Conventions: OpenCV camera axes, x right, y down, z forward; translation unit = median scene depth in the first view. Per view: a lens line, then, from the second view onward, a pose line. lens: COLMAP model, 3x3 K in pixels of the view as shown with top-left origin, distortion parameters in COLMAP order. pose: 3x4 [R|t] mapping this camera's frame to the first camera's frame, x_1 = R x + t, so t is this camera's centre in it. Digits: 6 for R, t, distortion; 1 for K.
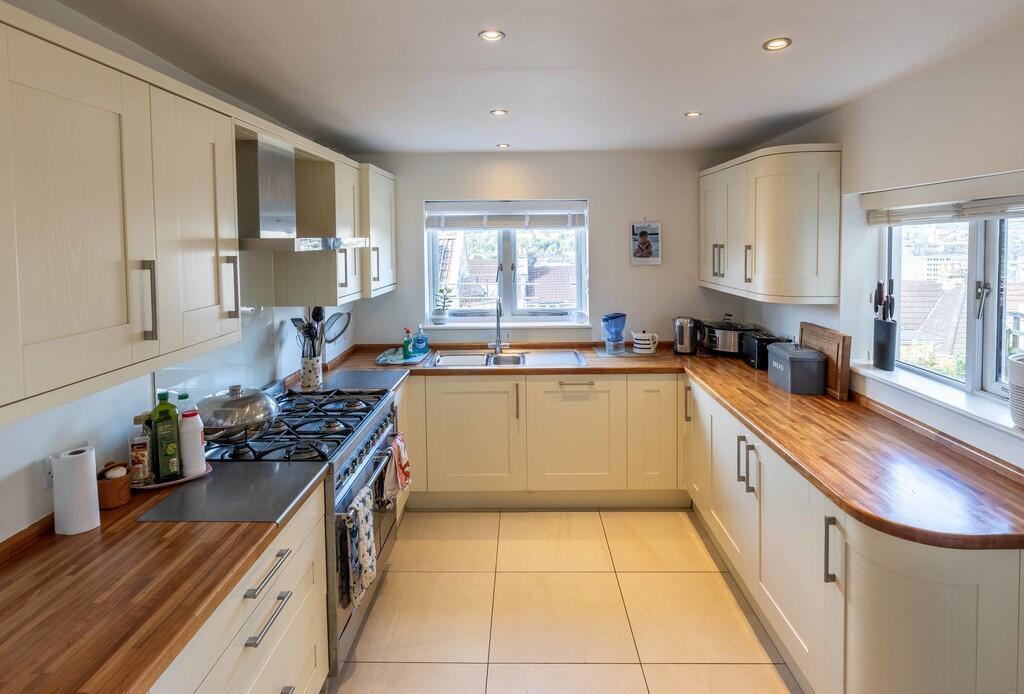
lens RADIAL K [[561.9, 0, 512.7], [0, 561.9, 266.0], [0, 0, 1]] dist [-0.000672, -0.000314]
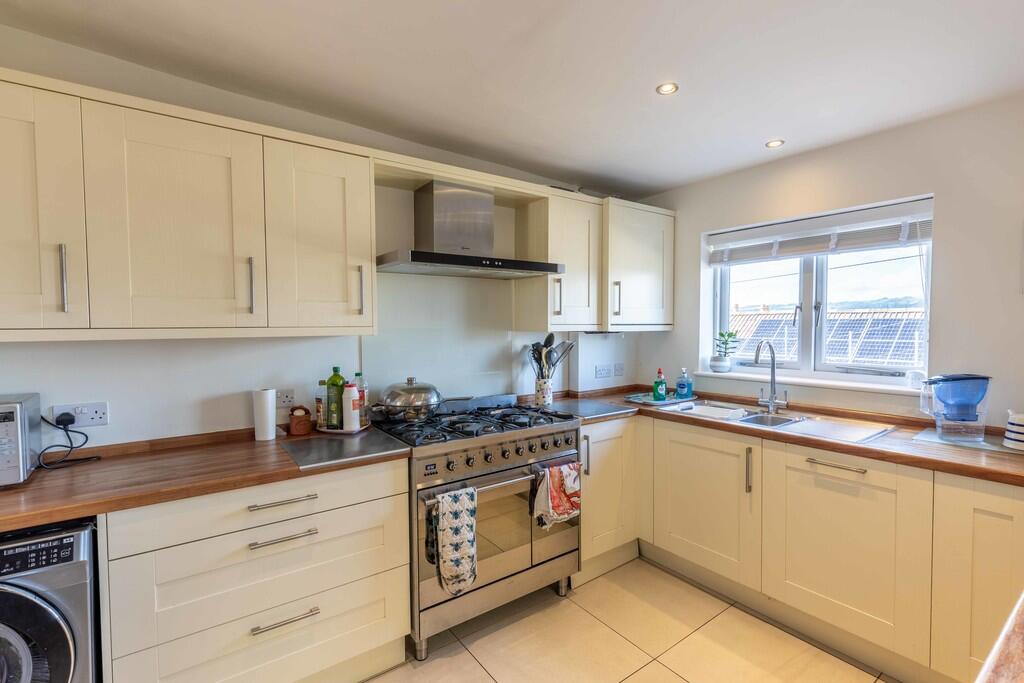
lens RADIAL K [[477.5, 0, 512.0], [0, 477.5, 341.5], [0, 0, 1]] dist [0.014843, 0.000052]
pose [[0.609089, 0.040002, -0.792093, 0.297089], [-0.042698, 0.998933, 0.017614, 0.061570], [0.791952, 0.023092, 0.610147, 0.311310]]
